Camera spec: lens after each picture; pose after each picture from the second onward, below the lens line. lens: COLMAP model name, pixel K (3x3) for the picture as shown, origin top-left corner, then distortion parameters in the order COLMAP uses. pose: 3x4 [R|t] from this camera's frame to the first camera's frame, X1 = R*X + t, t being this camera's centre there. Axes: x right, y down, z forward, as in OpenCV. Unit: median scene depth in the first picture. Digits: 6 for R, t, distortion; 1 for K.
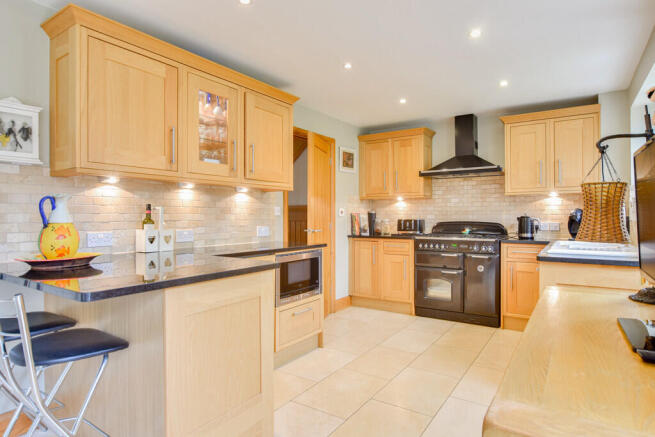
lens RADIAL K [[384.0, 0, 330.2], [0, 384.0, 213.2], [0, 0, 1]] dist [-0.001711, -0.000891]
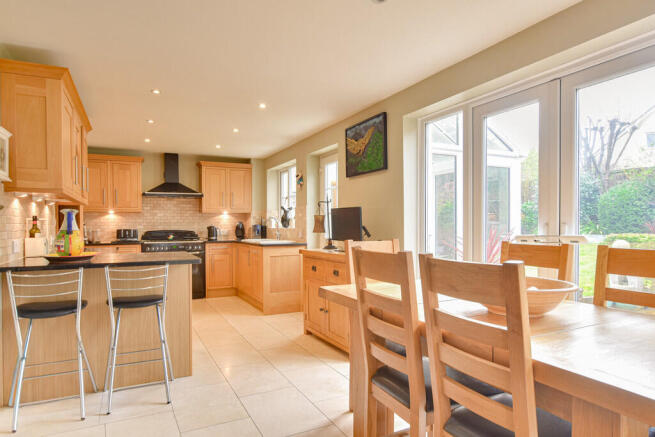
lens RADIAL K [[384.0, 0, 330.2], [0, 384.0, 213.2], [0, 0, 1]] dist [-0.001711, -0.000891]
pose [[0.505106, 0.026276, 0.862657, -0.551499], [0.000598, 0.999526, -0.030795, 0.003219], [-0.863057, 0.016070, 0.504851, -0.193210]]
